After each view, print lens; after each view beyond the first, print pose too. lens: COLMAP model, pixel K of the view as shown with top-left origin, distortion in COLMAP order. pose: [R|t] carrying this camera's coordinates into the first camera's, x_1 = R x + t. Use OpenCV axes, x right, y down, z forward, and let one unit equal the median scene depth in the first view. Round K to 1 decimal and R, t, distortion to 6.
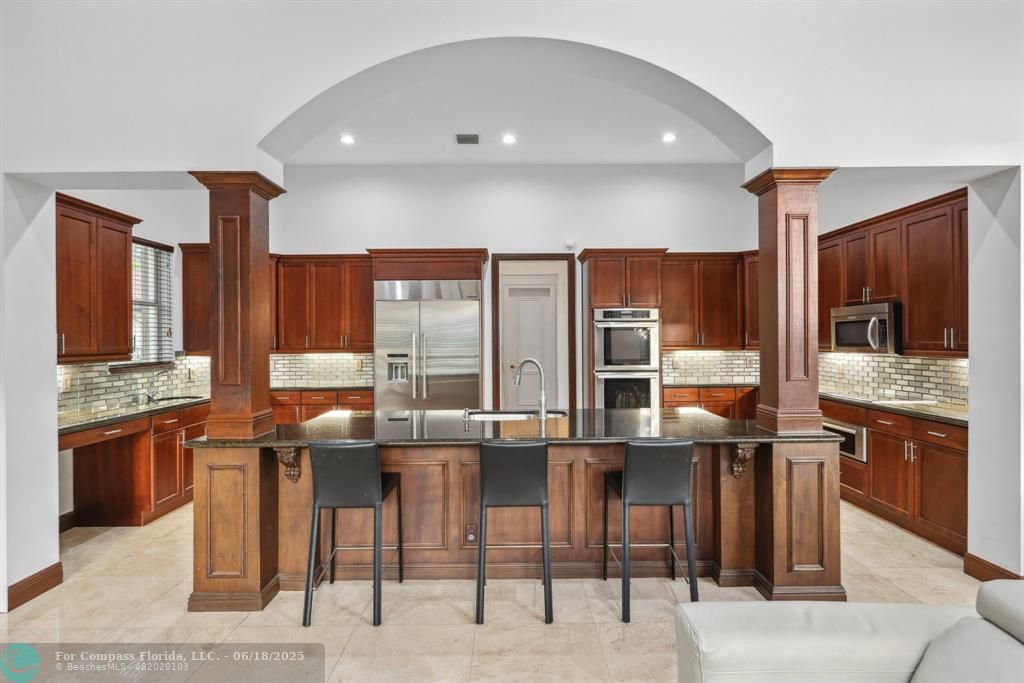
lens RADIAL K [[512.3, 0, 502.6], [0, 512.3, 341.1], [0, 0, 1]] dist [0.003639, 0.000061]
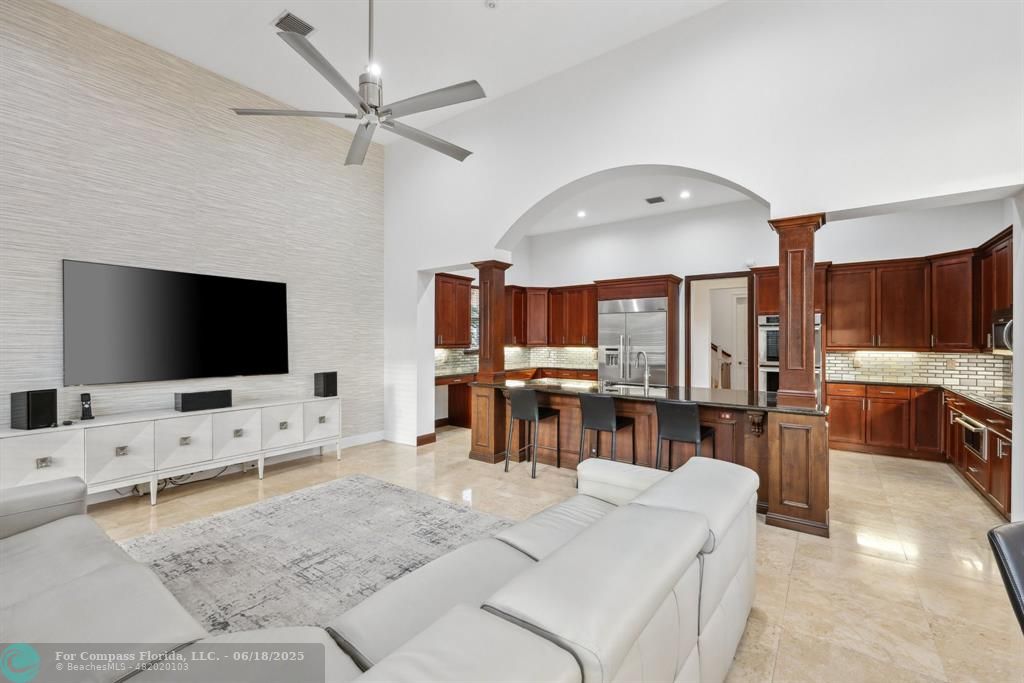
lens RADIAL K [[432.2, 0, 519.5], [0, 432.2, 339.8], [0, 0, 1]] dist [0.001971, 0.000076]
pose [[0.802393, 0.008610, -0.596735, 0.436144], [-0.010609, 0.999944, 0.000161, 0.002591], [0.596702, 0.006202, 0.802439, -0.246451]]
